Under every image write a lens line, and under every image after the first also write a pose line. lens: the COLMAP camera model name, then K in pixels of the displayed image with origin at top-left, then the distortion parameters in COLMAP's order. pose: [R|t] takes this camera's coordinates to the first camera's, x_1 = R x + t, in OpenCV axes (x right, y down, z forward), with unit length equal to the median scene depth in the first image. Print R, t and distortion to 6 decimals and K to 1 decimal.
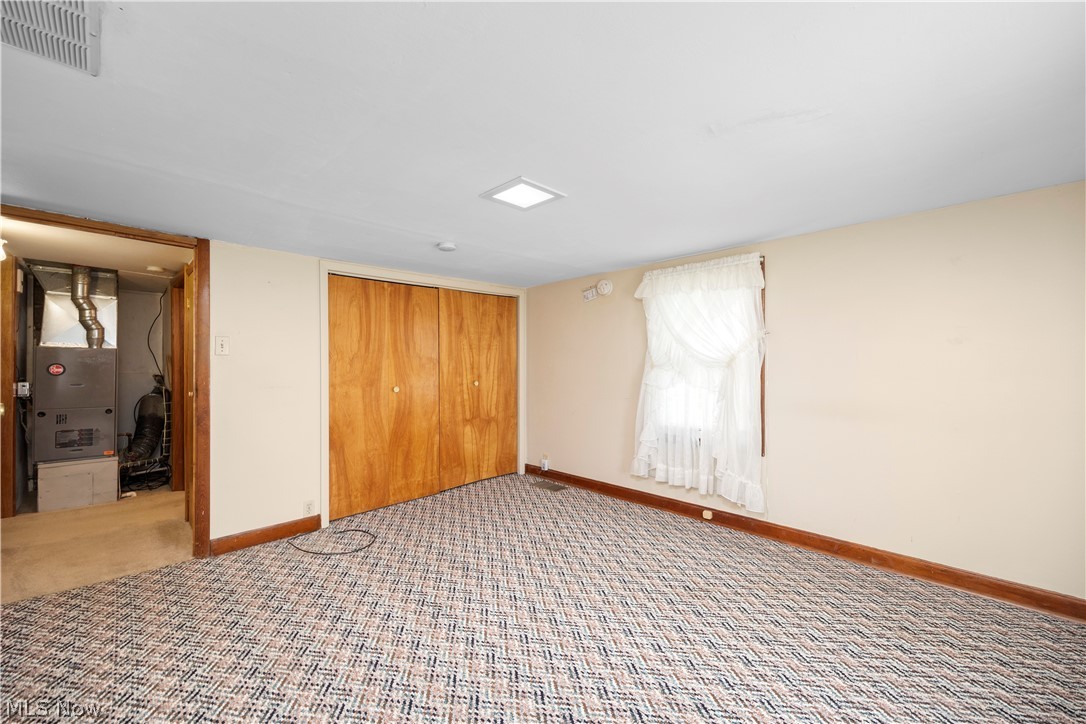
lens RADIAL K [[420.3, 0, 538.8], [0, 420.3, 363.3], [0, 0, 1]] dist [-0.004892, 0.000157]
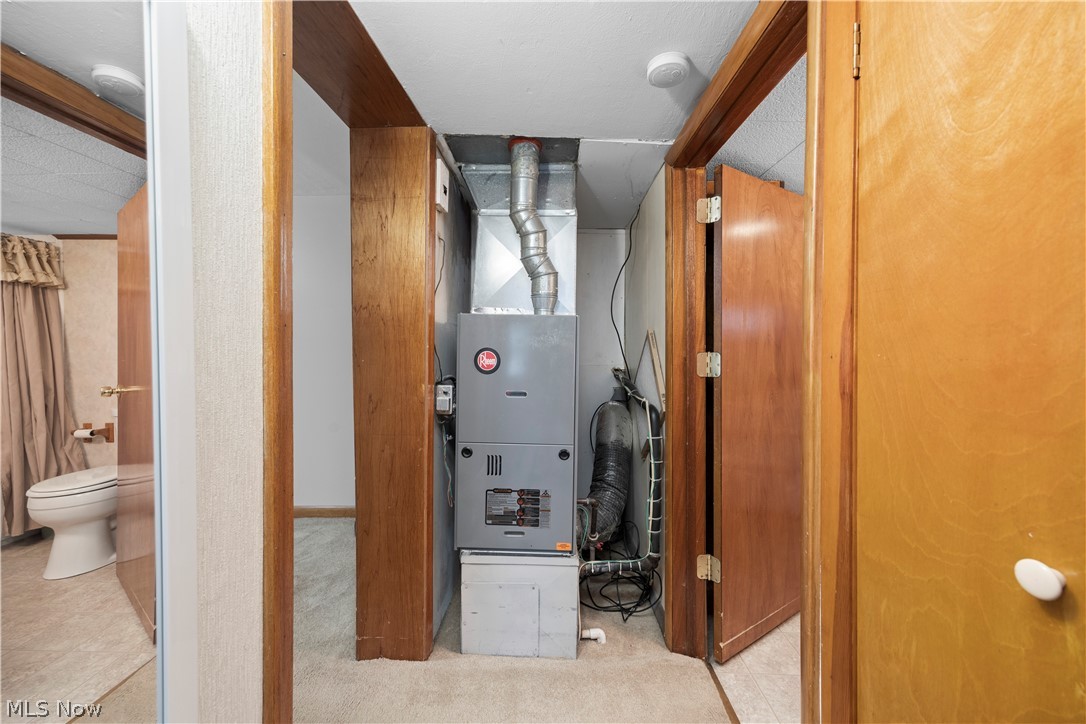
lens RADIAL K [[420.3, 0, 543.8], [0, 420.3, 358.3], [0, 0, 1]] dist [-0.004892, 0.000157]
pose [[0.677842, 0.013583, -0.735082, -0.718027], [-0.004562, 0.999888, 0.014270, 0.004773], [0.735193, -0.006320, 0.677828, 0.683536]]
